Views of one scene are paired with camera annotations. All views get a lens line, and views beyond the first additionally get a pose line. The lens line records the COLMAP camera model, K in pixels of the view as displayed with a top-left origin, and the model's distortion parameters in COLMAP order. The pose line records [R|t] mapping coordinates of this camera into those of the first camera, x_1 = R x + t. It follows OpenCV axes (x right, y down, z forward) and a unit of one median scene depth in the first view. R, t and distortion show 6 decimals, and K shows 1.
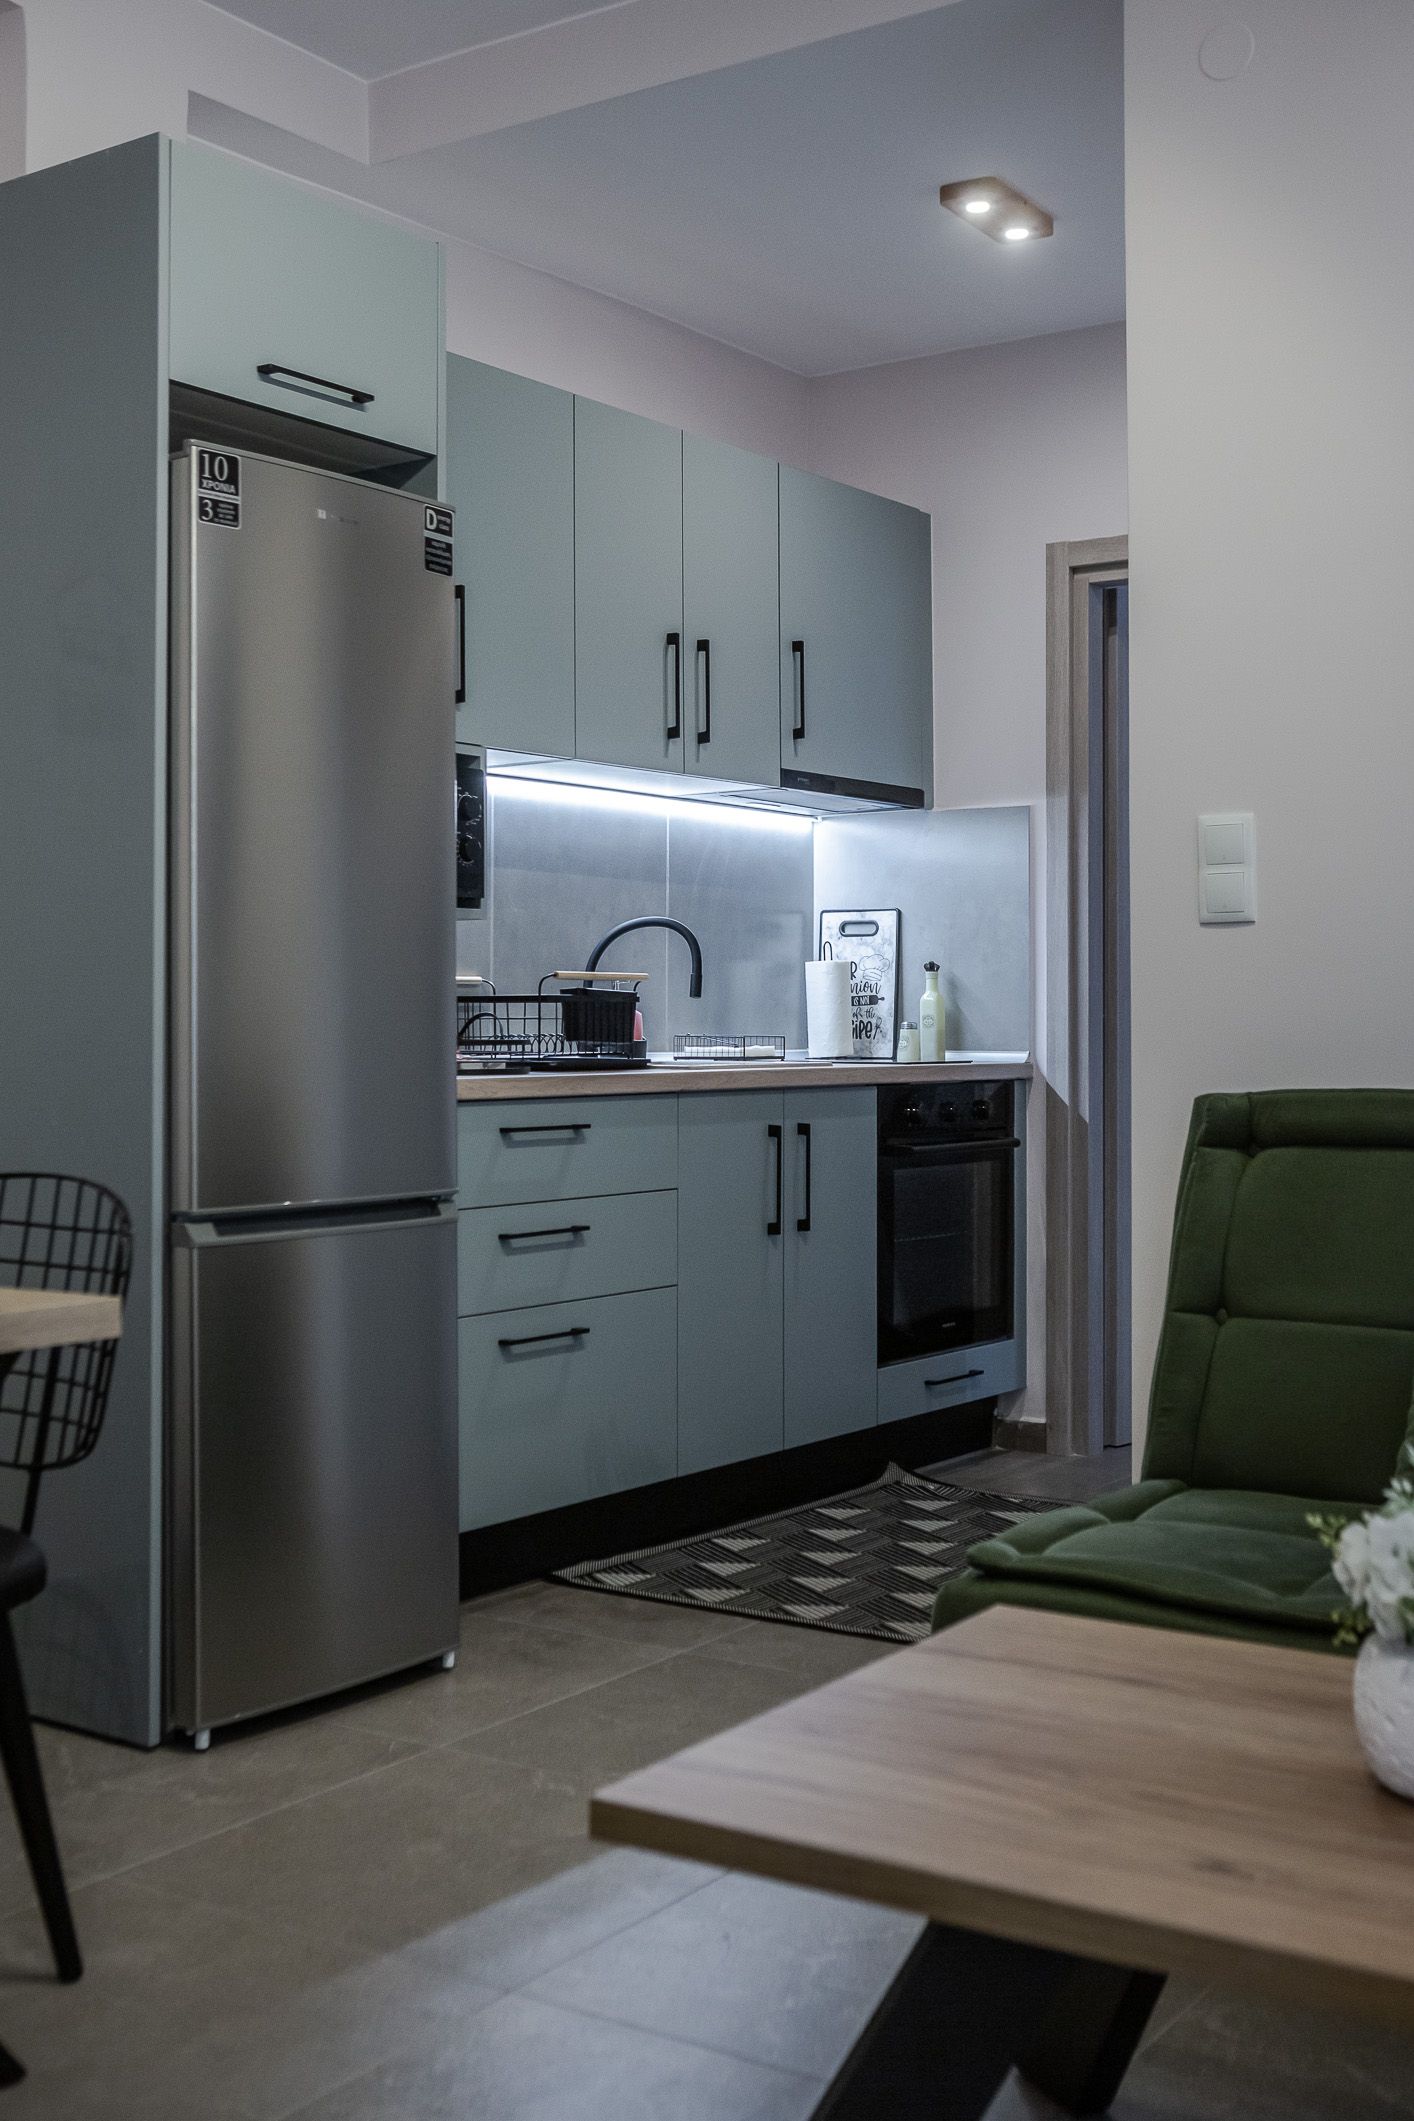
lens RADIAL K [[2493.0, 0, 707.1], [0, 2493.0, 1028.9], [0, 0, 1]] dist [0.059424, -0.002719]
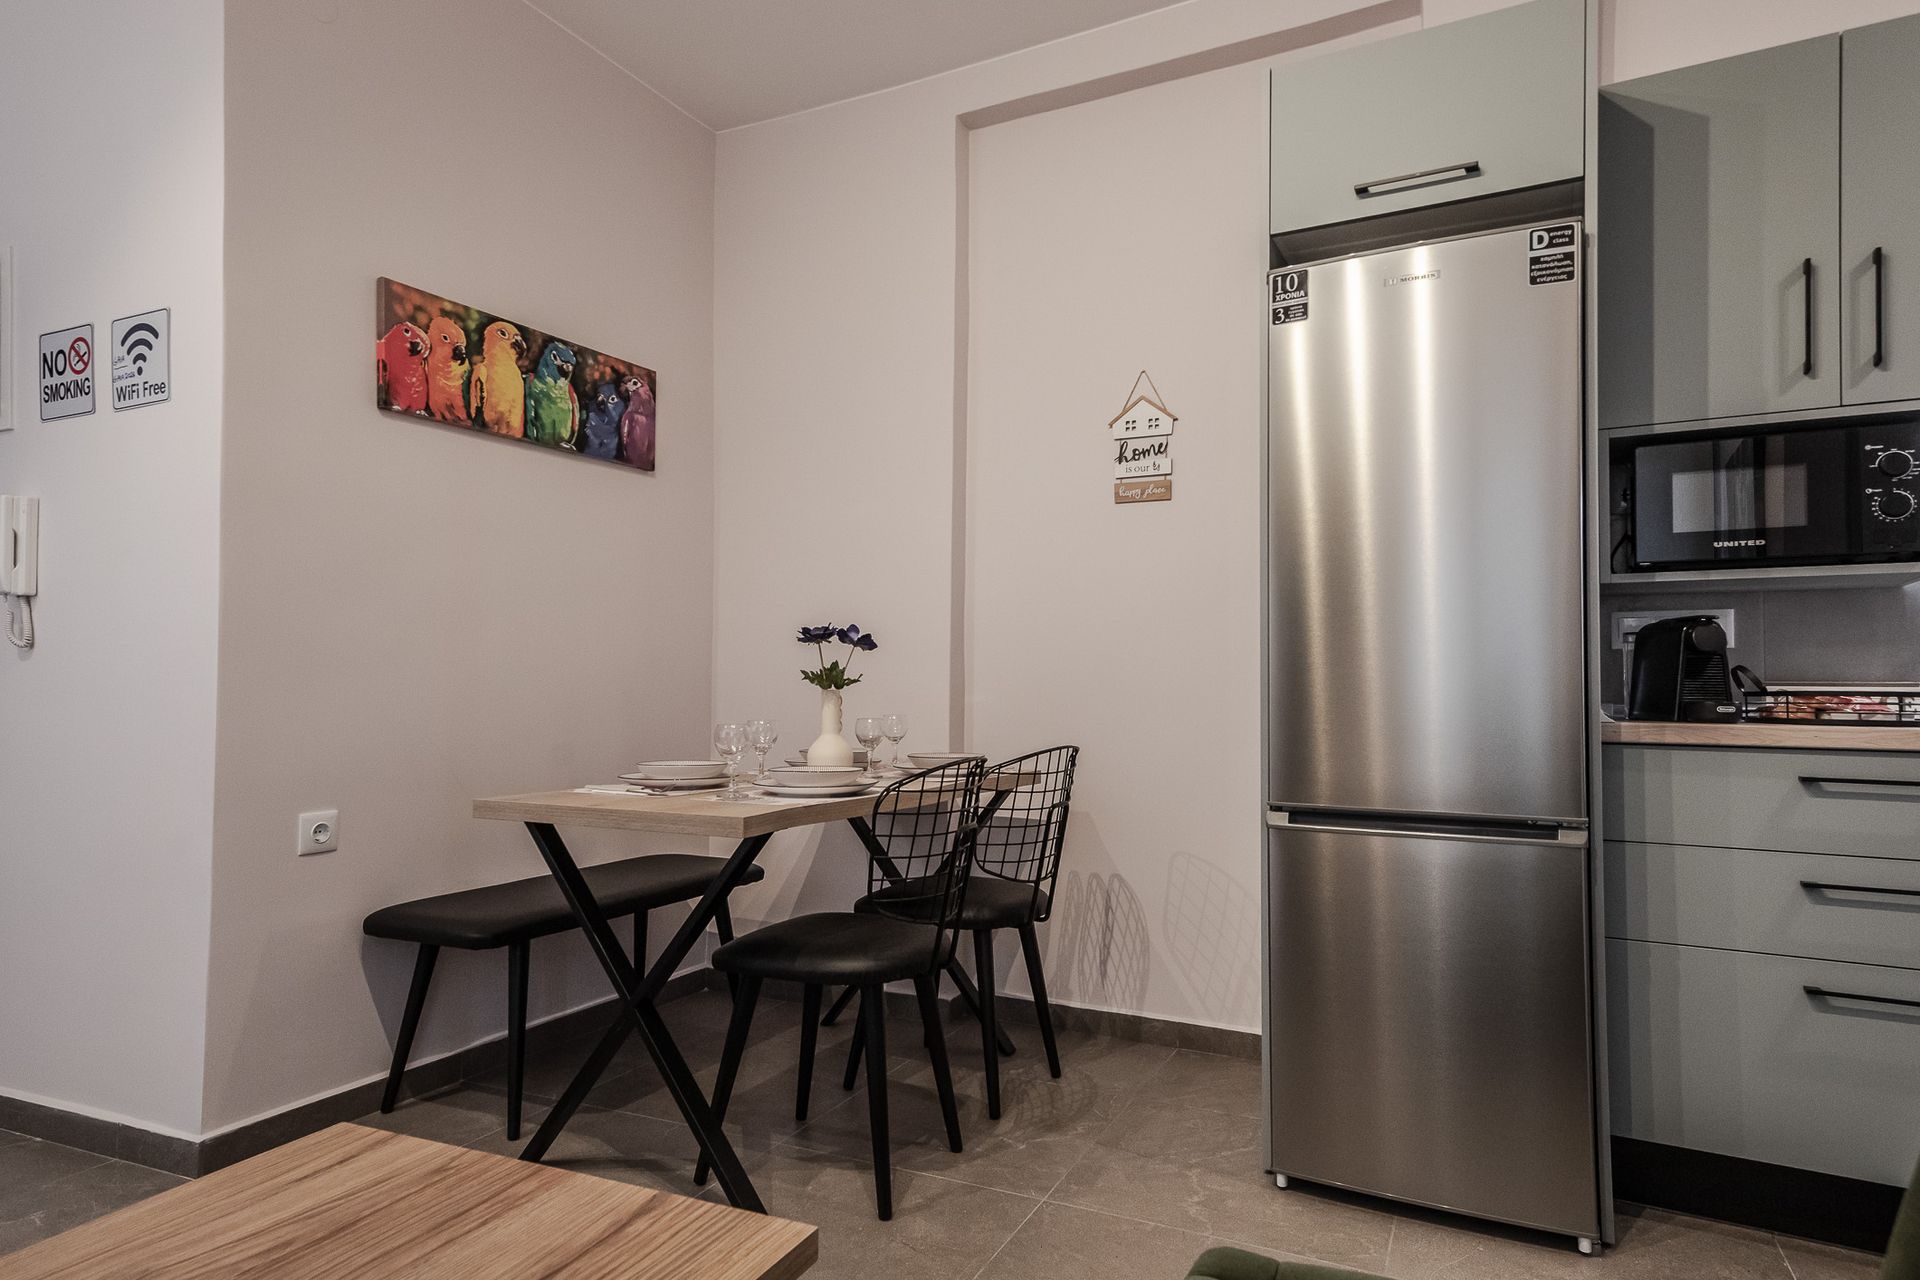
lens RADIAL K [[1137.0, 0, 898.6], [0, 1137.0, 672.8], [0, 0, 1]] dist [0.027933, -0.000384]
pose [[0.125537, -0.020650, -0.991874, 0.257128], [-0.009485, 0.999713, -0.022014, 0.008297], [0.992044, 0.012172, 0.125306, 0.433729]]
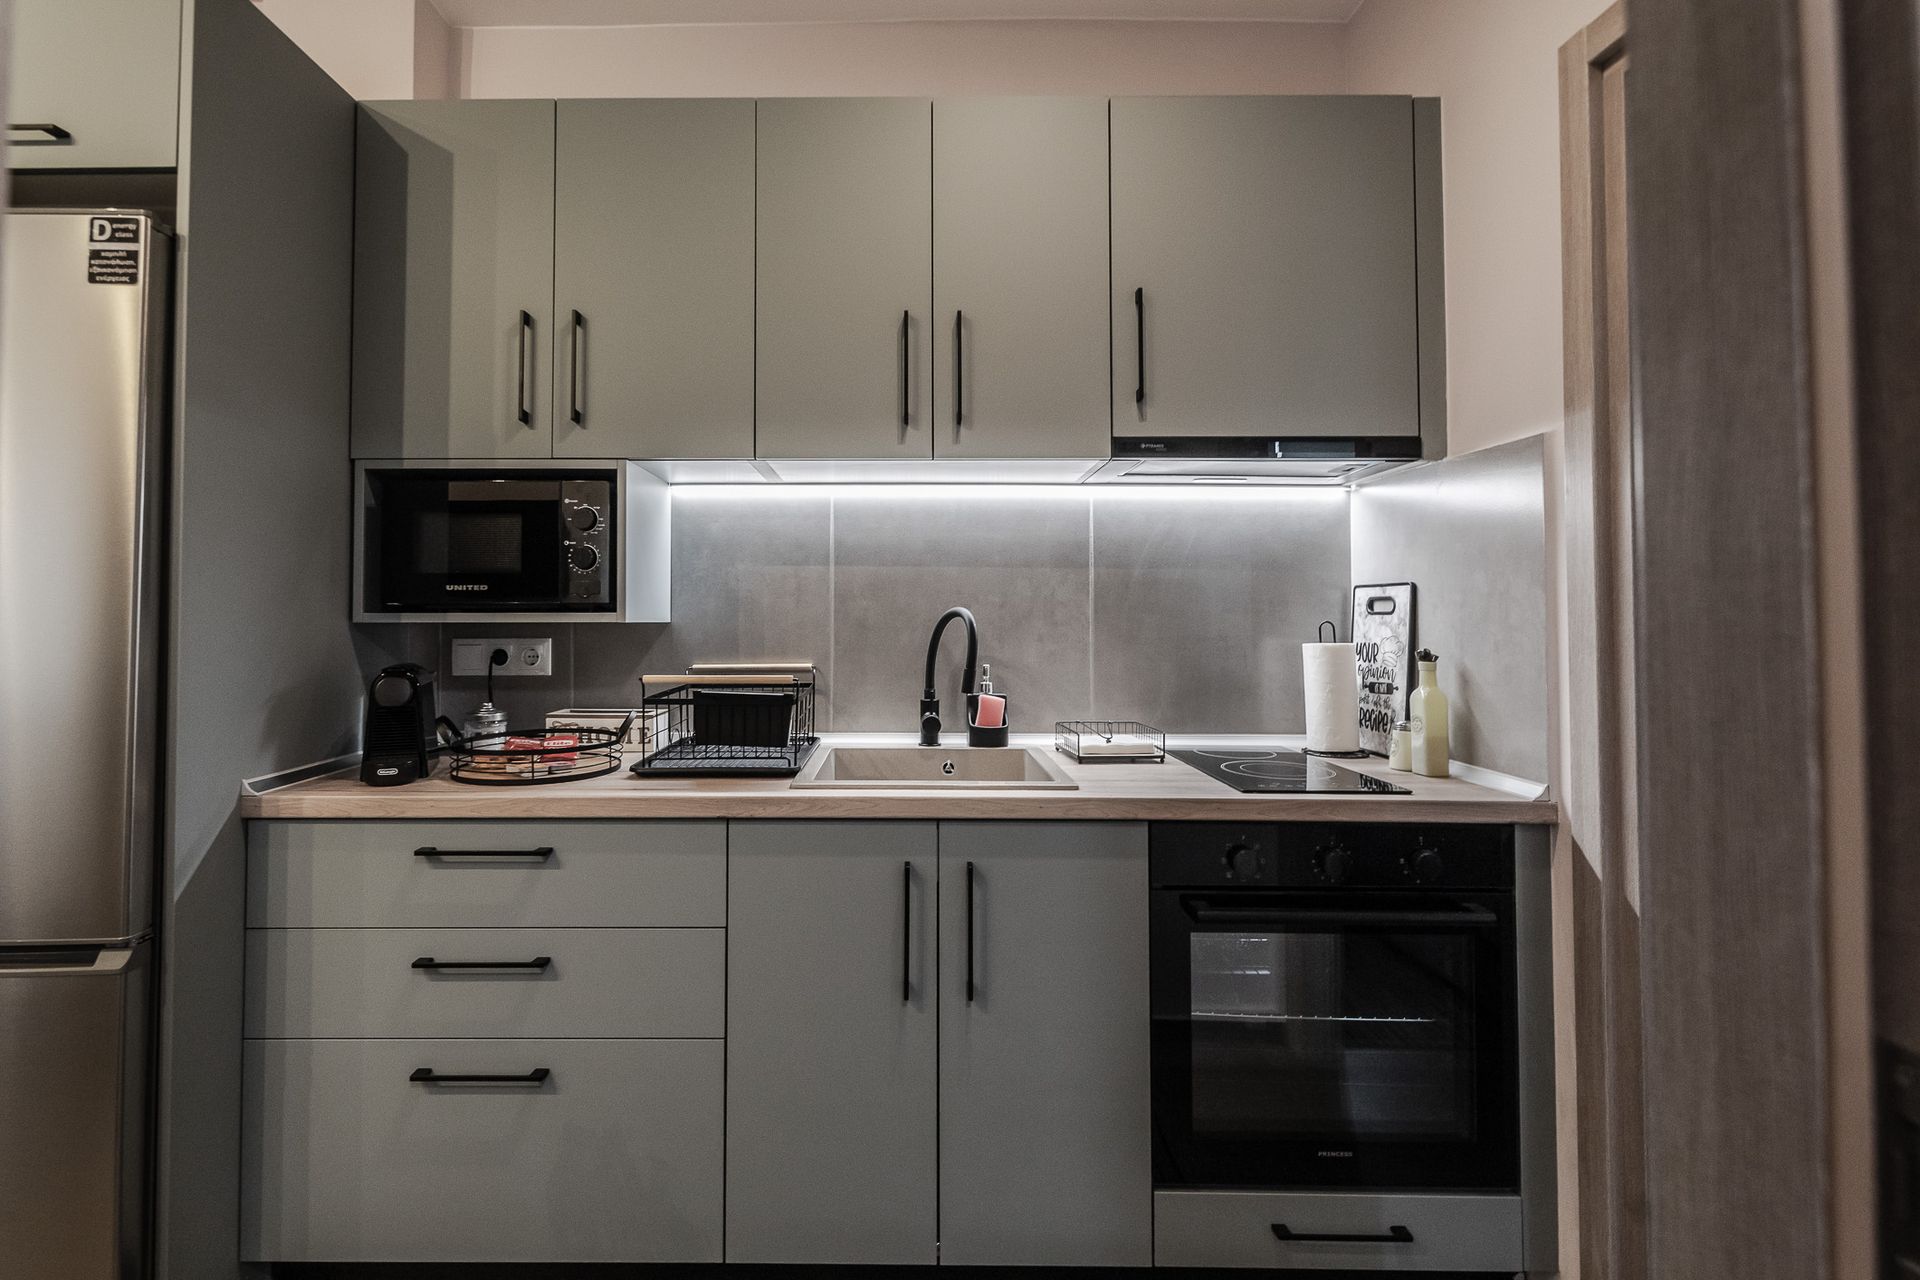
lens RADIAL K [[872.3, 0, 880.4], [0, 872.3, 603.8], [0, 0, 1]] dist [0.001194, -0.001891]
pose [[0.569810, -0.010348, -0.821712, 0.225572], [-0.001961, 0.999901, -0.013951, -0.038302], [0.821774, 0.009561, 0.569733, 0.716363]]
